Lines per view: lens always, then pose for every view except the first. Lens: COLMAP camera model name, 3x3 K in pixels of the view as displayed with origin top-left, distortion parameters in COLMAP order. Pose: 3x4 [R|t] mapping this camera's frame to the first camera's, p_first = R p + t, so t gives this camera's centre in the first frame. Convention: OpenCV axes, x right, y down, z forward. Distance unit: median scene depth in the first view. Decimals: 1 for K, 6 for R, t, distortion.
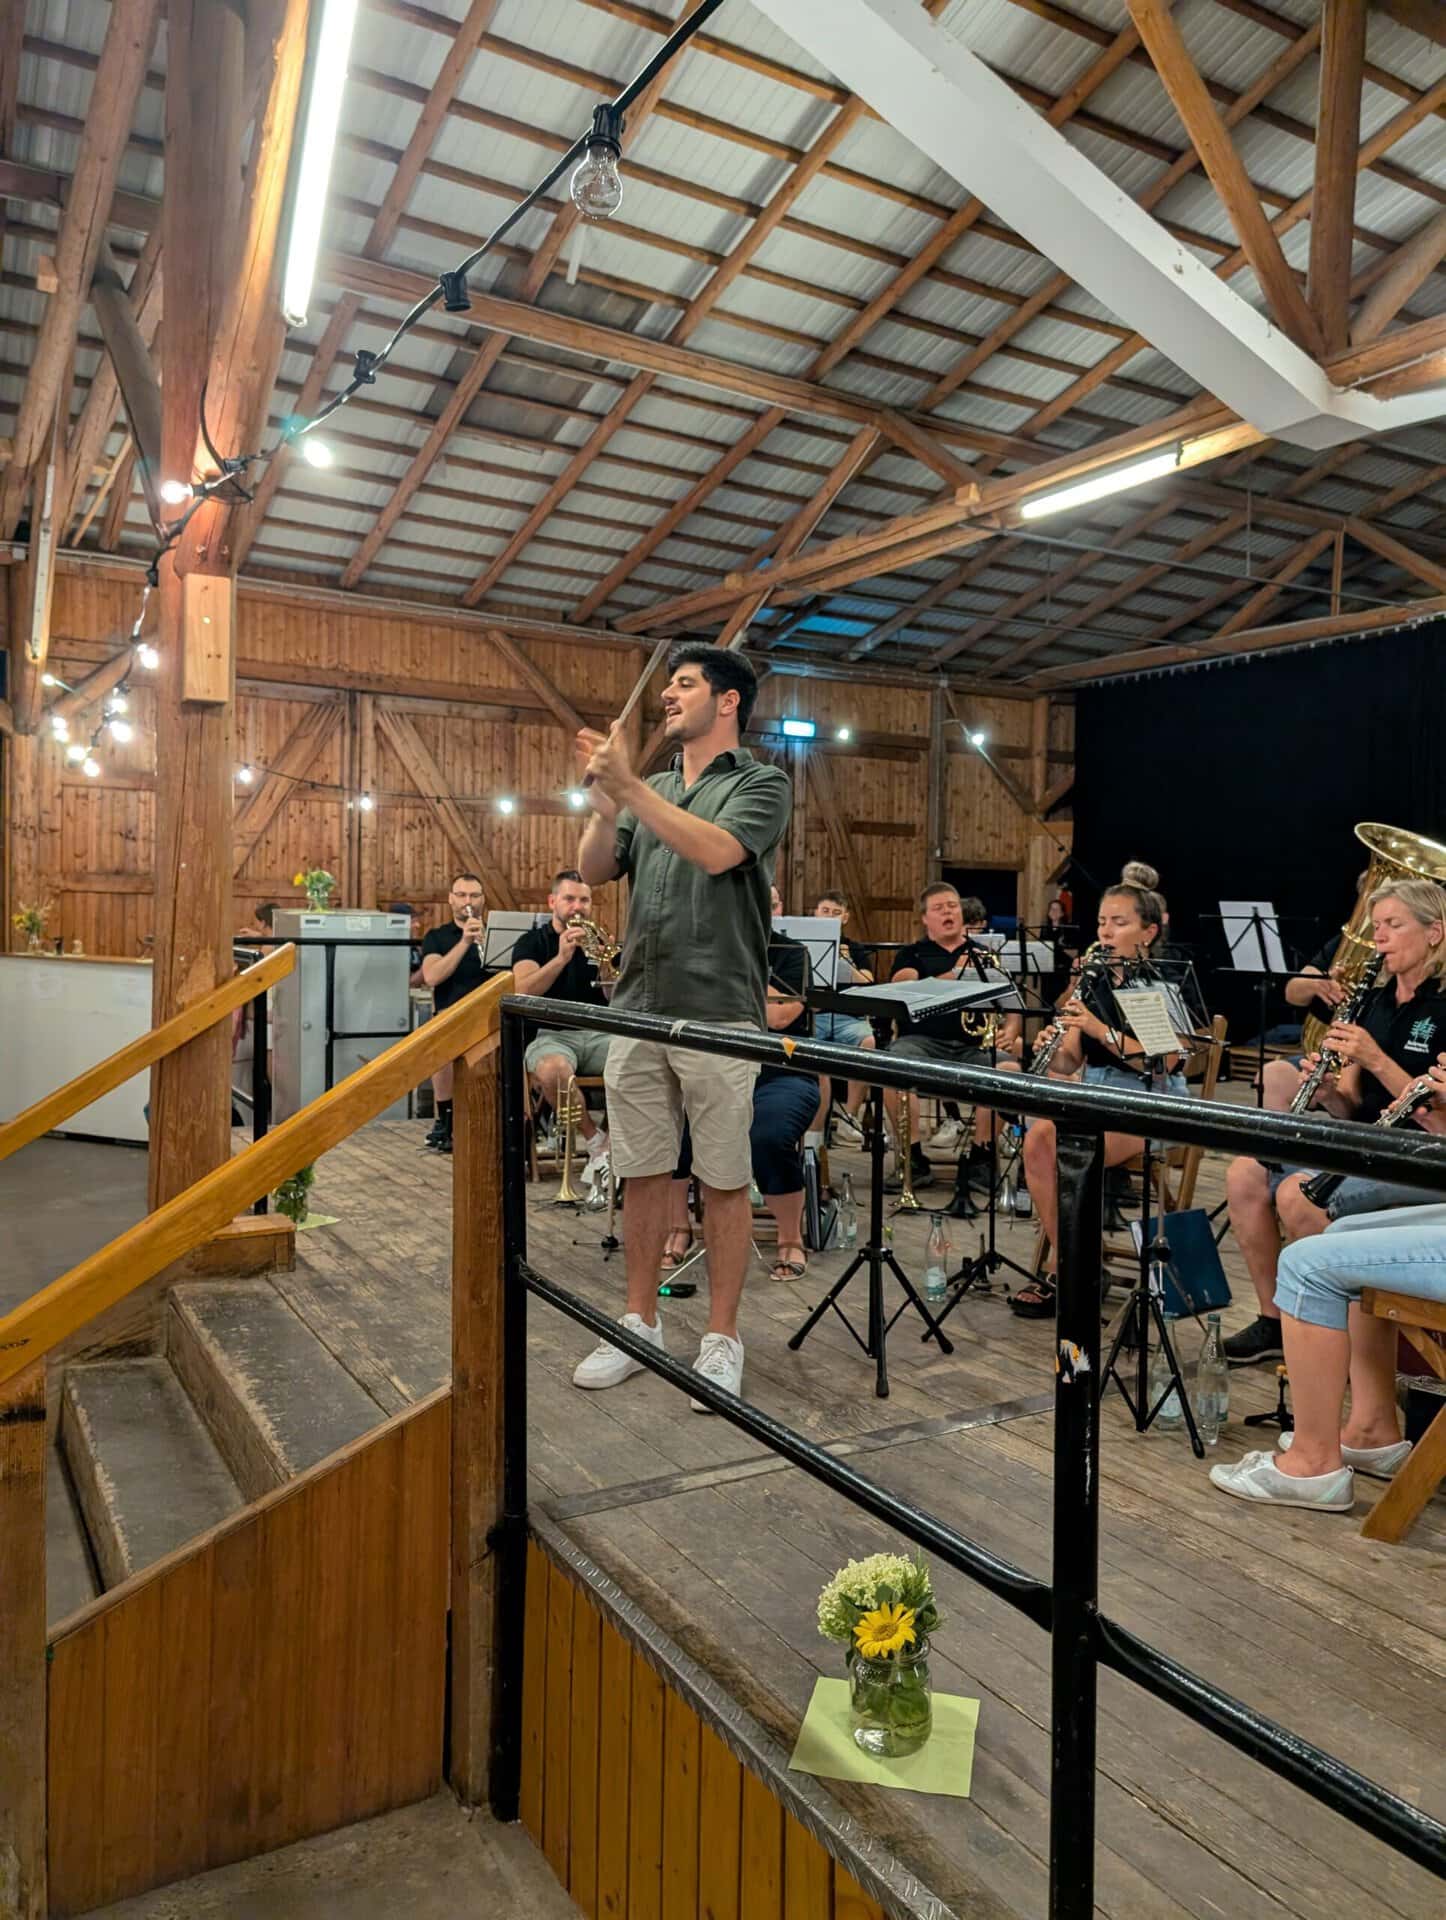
lens RADIAL K [[1385.9, 0, 747.6], [0, 1385.9, 956.0], [0, 0, 1]] dist [0.022178, -0.018671]
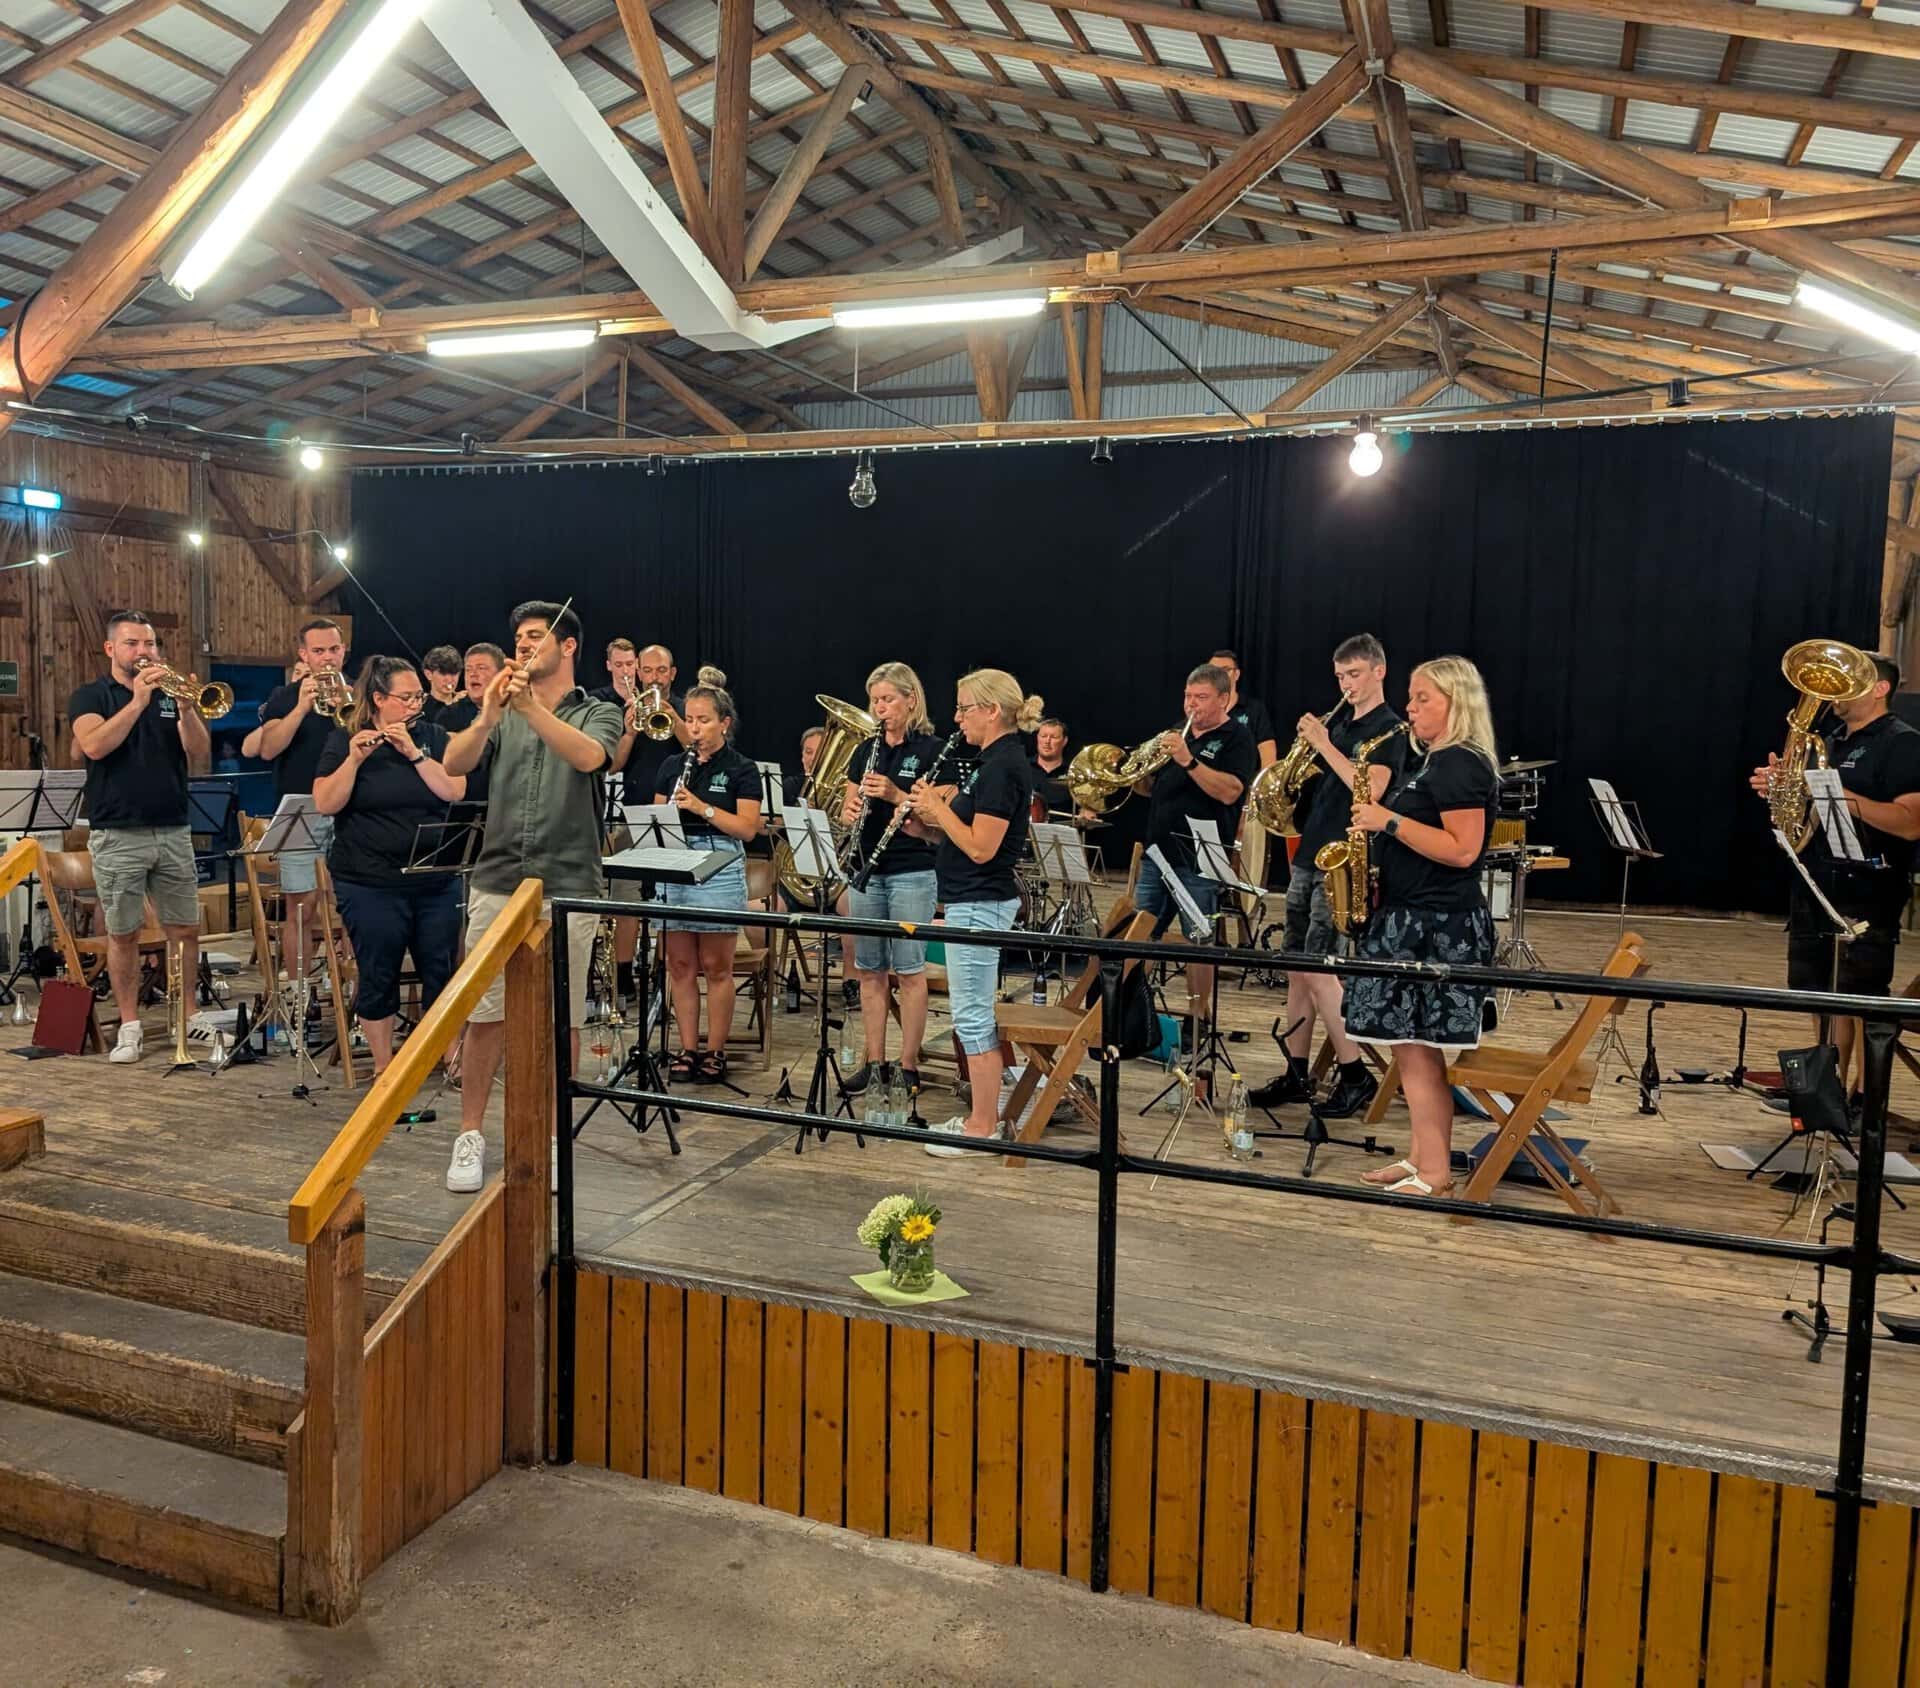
lens RADIAL K [[1611.5, 0, 833.4], [0, 1611.5, 833.0], [0, 0, 1]] dist [0.030816, -0.032283]
pose [[0.806881, -0.050316, 0.588568, -0.214837], [0.010030, 0.997389, 0.071515, -0.035808], [-0.590629, -0.051801, 0.805279, -0.114560]]
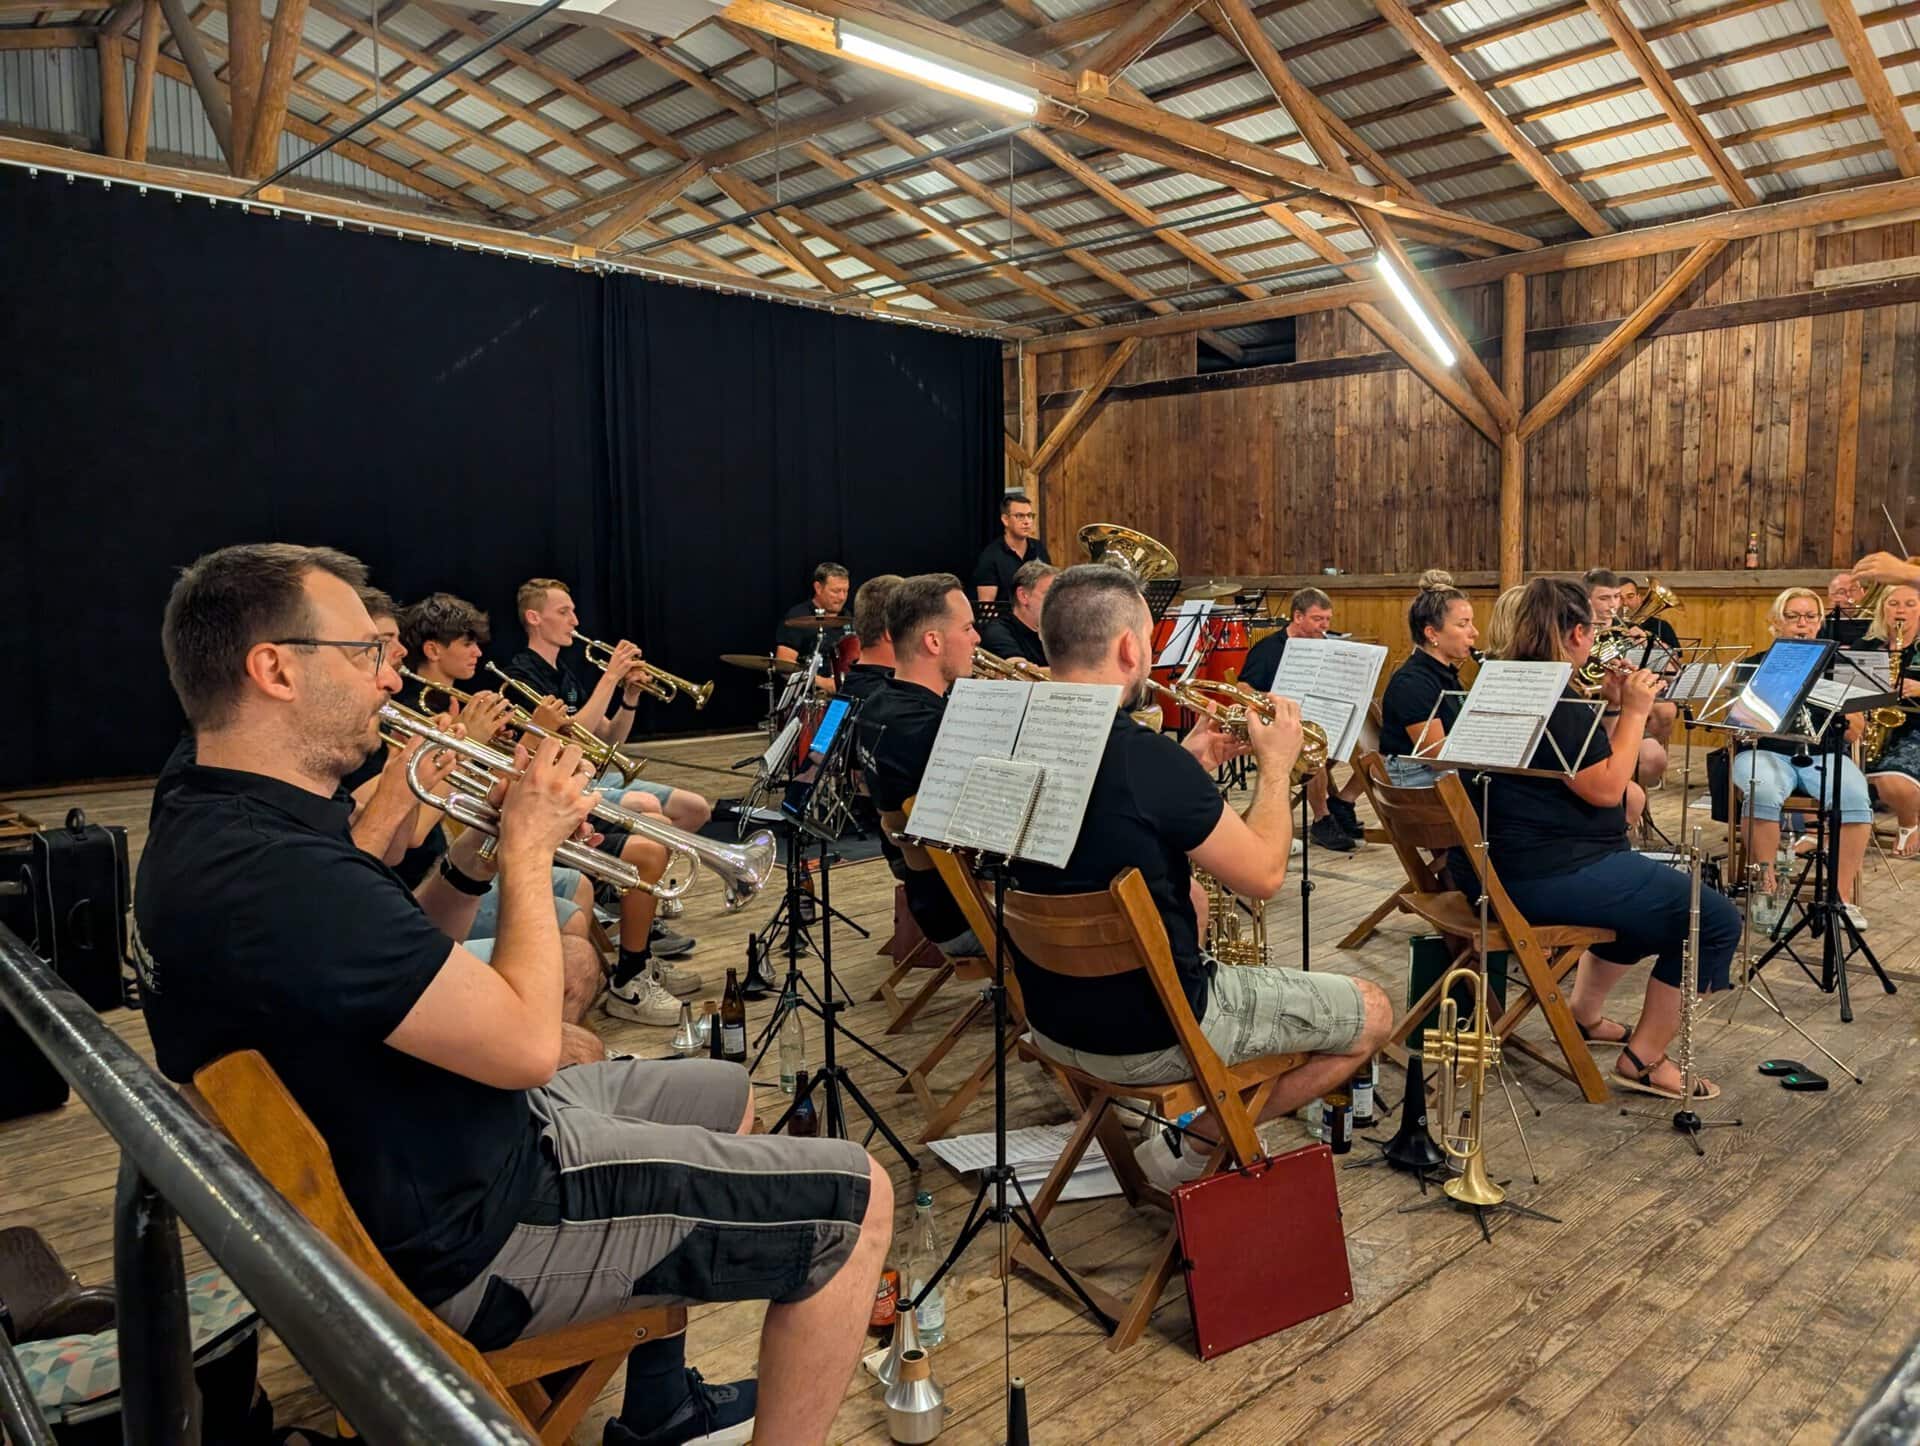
lens RADIAL K [[1385.9, 0, 979.6], [0, 1385.9, 718.2], [0, 0, 1]] dist [0.022178, -0.018671]
pose [[-0.220705, -0.112976, 0.968775, -0.288661], [0.029110, 0.992063, 0.122323, -0.038631], [-0.974906, 0.055198, -0.215665, 0.643922]]
